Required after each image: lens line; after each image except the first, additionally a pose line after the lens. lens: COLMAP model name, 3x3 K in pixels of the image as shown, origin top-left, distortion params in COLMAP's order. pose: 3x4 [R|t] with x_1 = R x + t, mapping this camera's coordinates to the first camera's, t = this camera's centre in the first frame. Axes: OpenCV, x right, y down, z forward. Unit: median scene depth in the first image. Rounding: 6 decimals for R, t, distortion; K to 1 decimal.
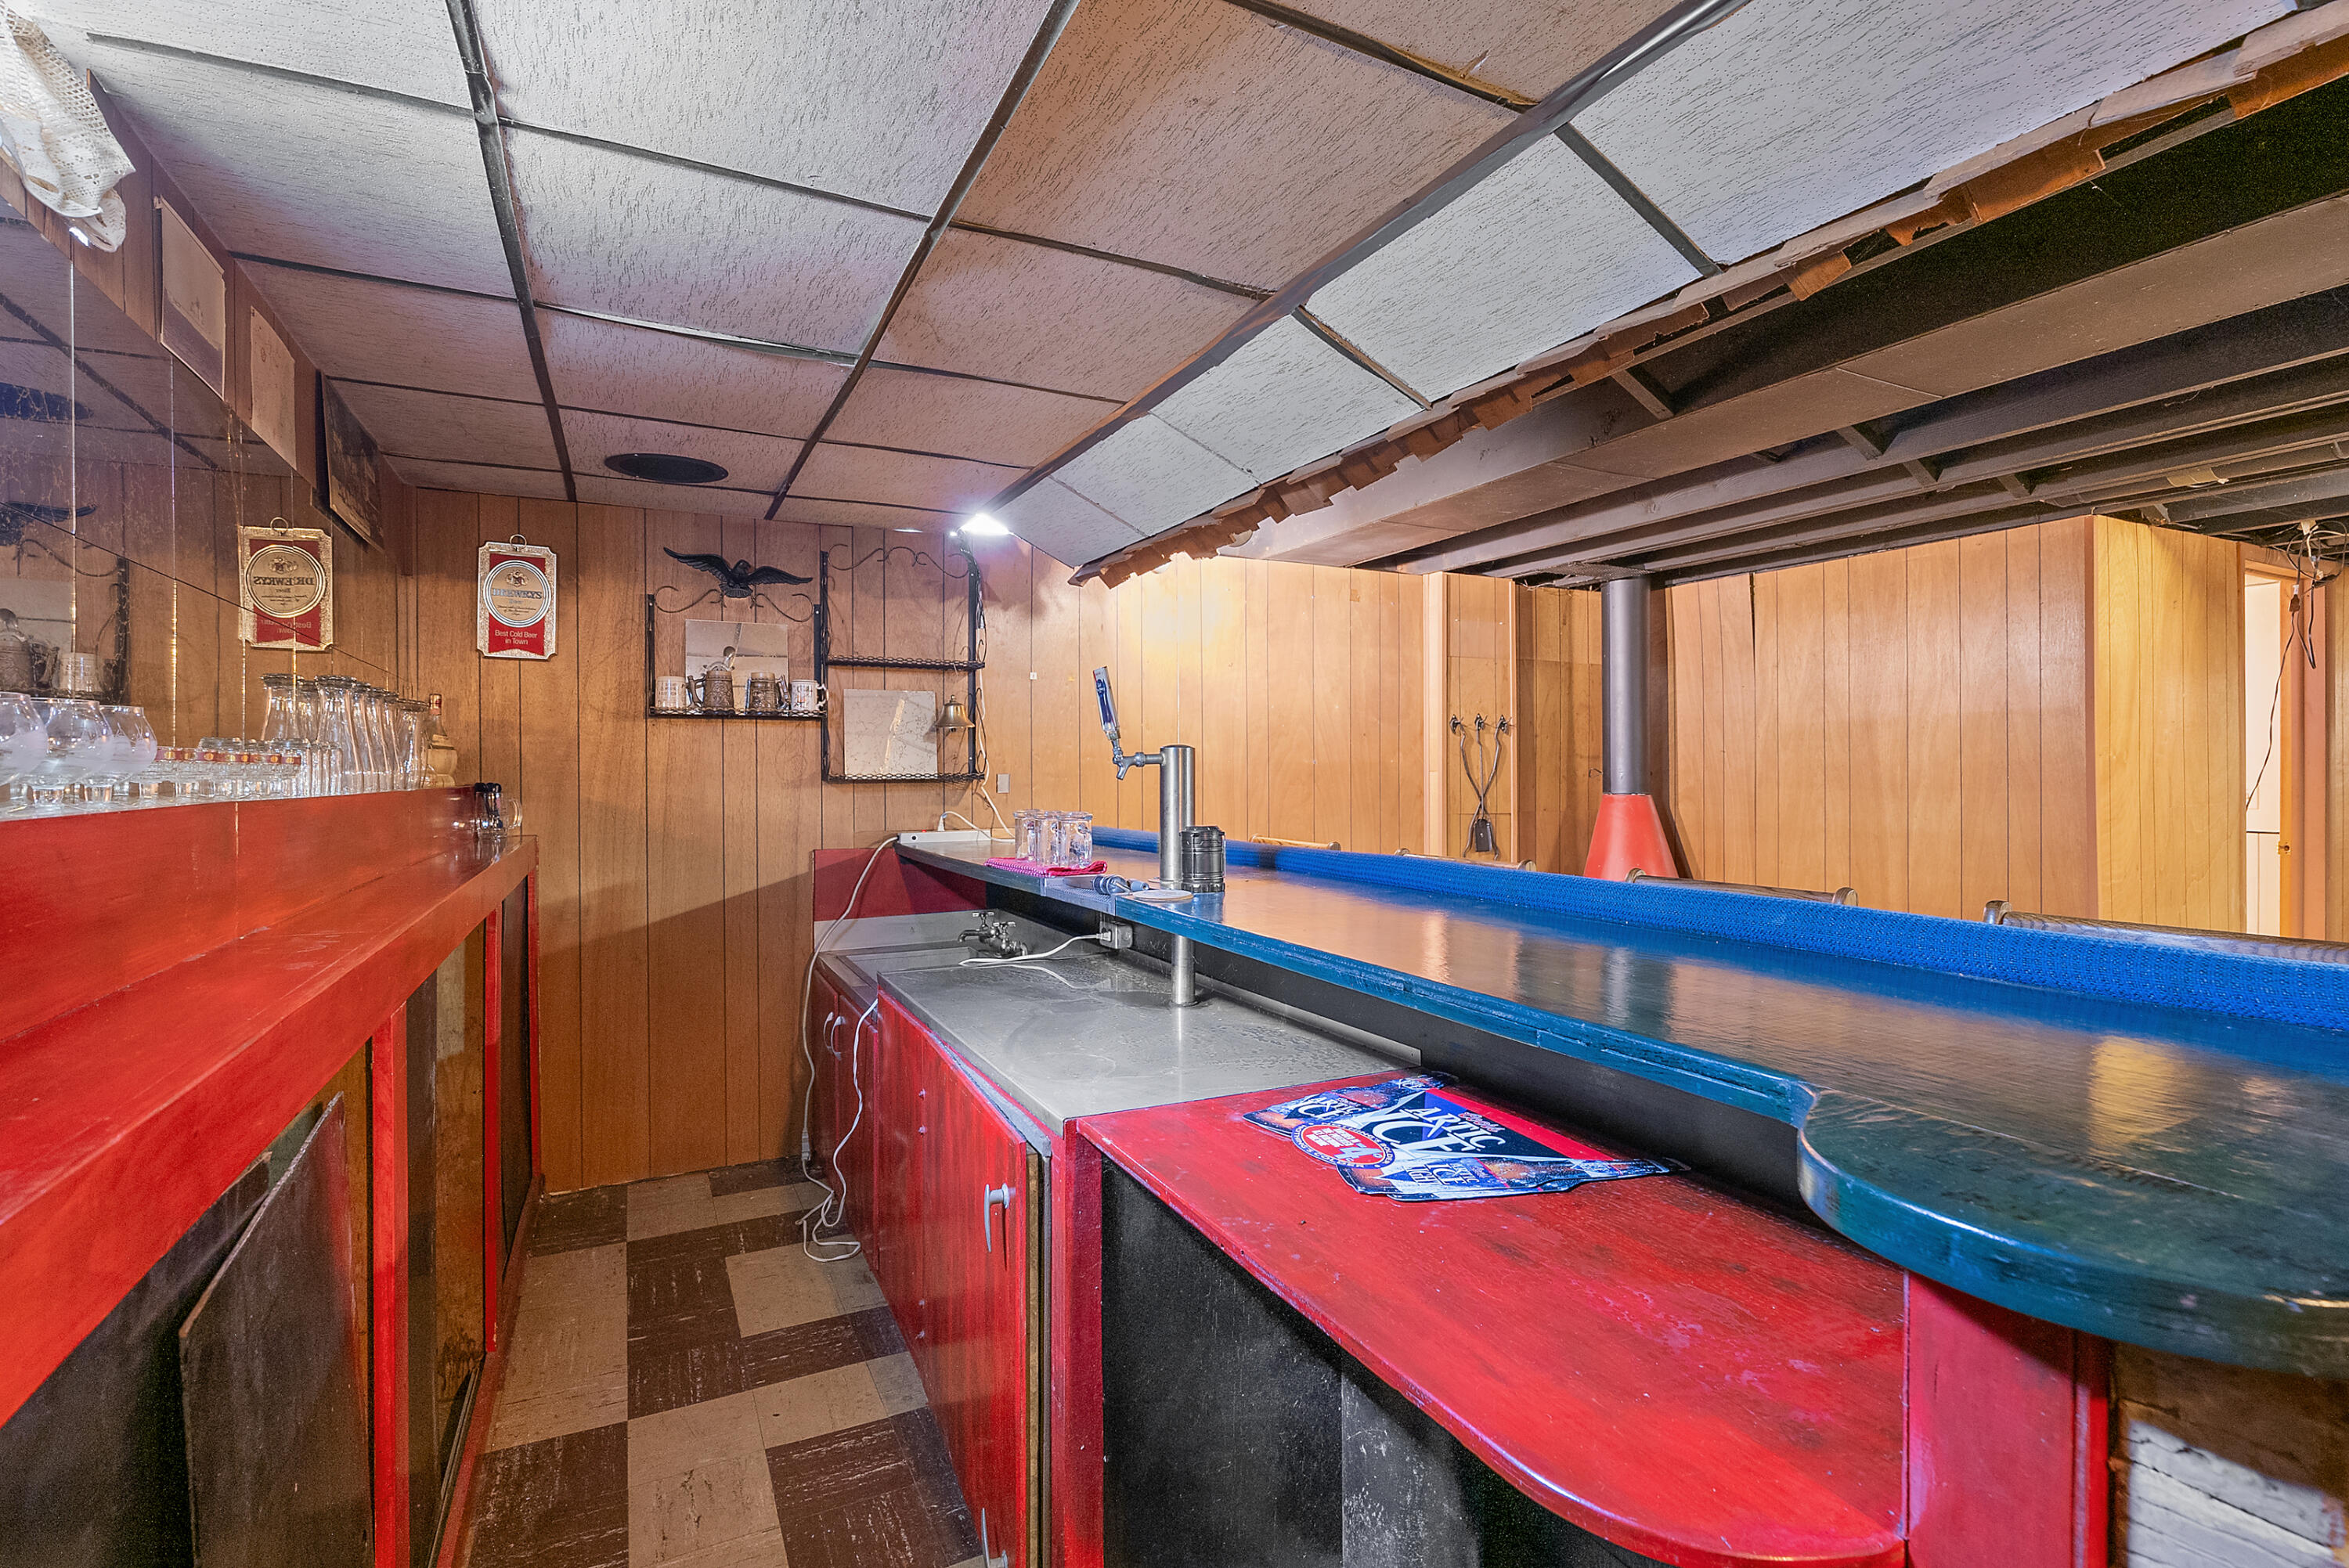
lens RADIAL K [[1073.6, 0, 1177.9], [0, 1073.6, 771.2], [0, 0, 1]] dist [-0.009886, 0.002407]
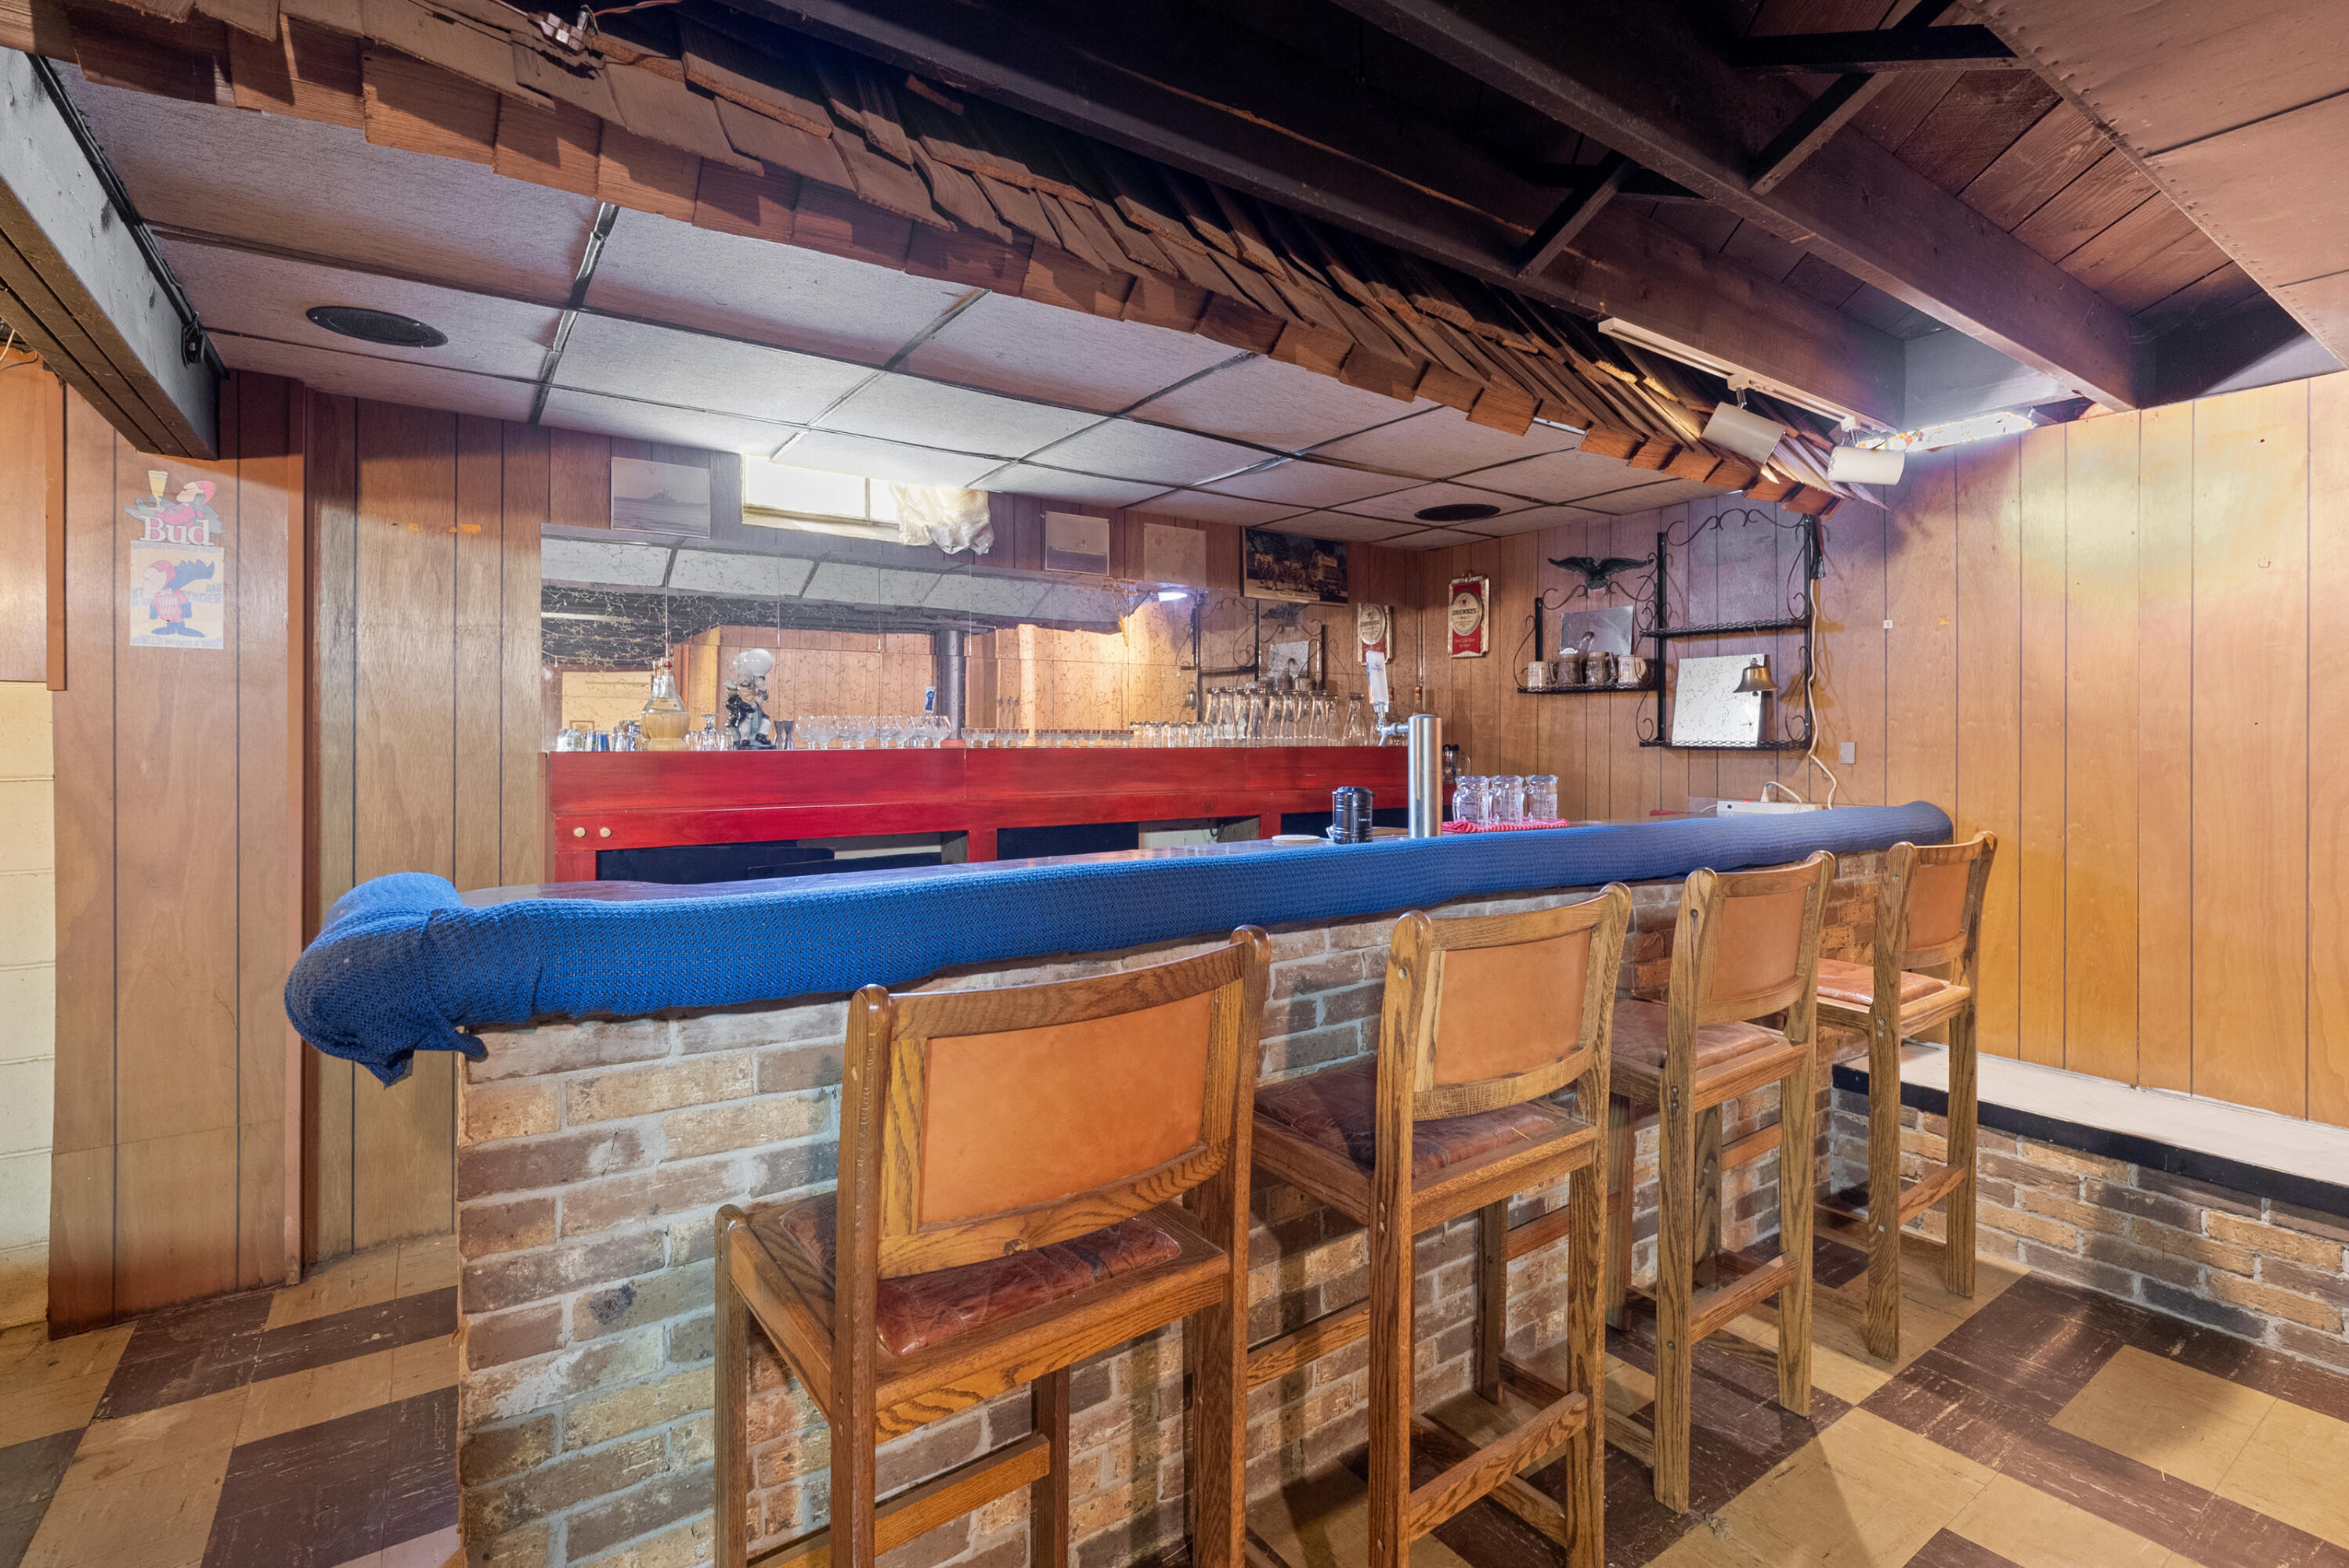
lens RADIAL K [[1073.6, 0, 1182.0], [0, 1073.6, 737.6], [0, 0, 1]] dist [-0.009886, 0.002407]
pose [[0.131903, 0.004168, -0.991254, 0.684393], [-0.008142, 0.999962, 0.003121, 0.000717], [0.991229, 0.007659, 0.131932, 0.395504]]
